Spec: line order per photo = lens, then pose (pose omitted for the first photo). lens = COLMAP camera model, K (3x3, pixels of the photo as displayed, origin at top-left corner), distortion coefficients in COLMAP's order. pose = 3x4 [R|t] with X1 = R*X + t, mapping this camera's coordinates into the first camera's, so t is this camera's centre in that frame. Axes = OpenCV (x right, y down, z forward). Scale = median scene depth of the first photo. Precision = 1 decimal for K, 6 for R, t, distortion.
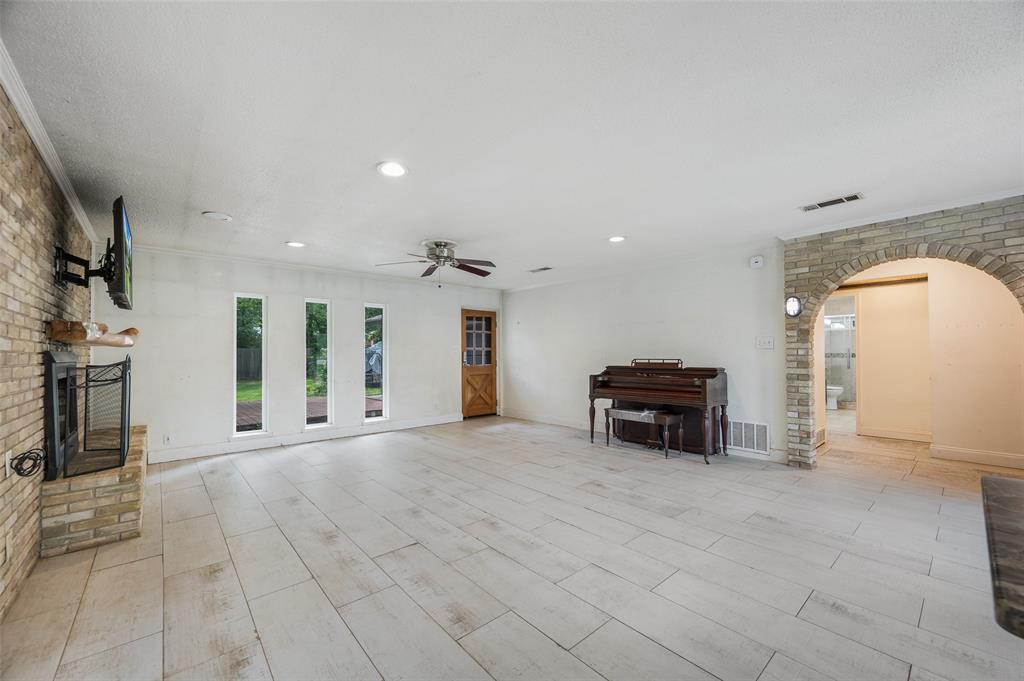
lens RADIAL K [[407.1, 0, 514.7], [0, 407.1, 345.4], [0, 0, 1]] dist [0.000136, -0.000012]
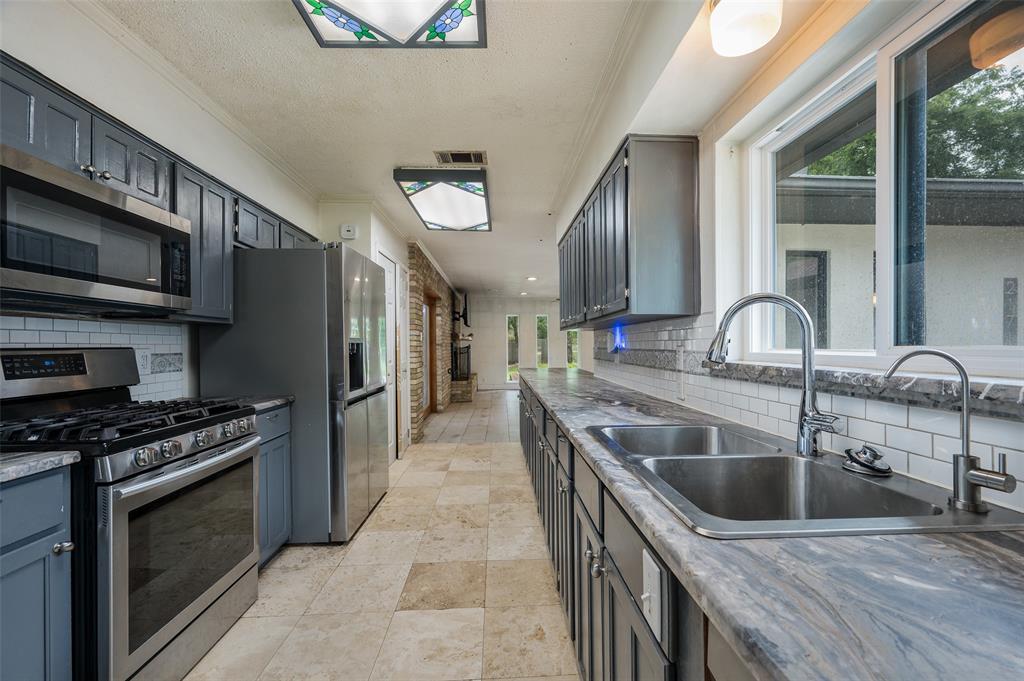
lens RADIAL K [[419.9, 0, 531.4], [0, 419.9, 342.3], [0, 0, 1]] dist [-0.000384, 0.000157]
pose [[0.801944, 0.003966, -0.597386, 1.233900], [0.007979, 0.999818, 0.017349, -0.036971], [0.597346, -0.018680, 0.801766, -1.175977]]
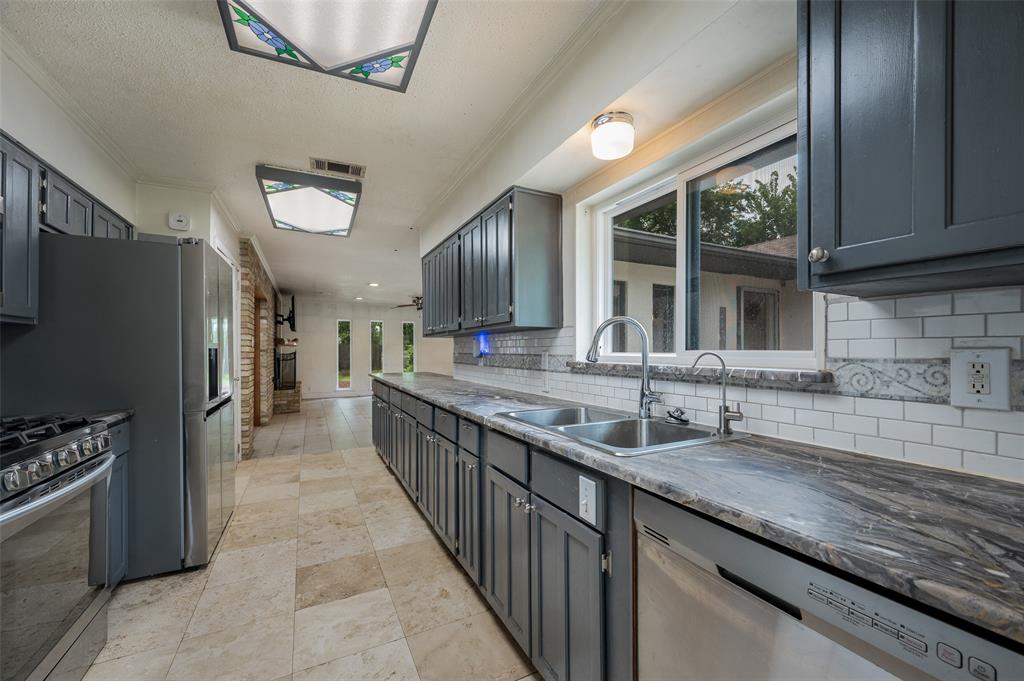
lens RADIAL K [[406.6, 0, 528.1], [0, 406.6, 347.8], [0, 0, 1]] dist [0.000130, 0.000100]
pose [[0.975423, 0.005262, -0.220280, 1.177450], [-0.001452, 0.999847, 0.017454, -0.039217], [0.220338, -0.016705, 0.975281, -1.325205]]
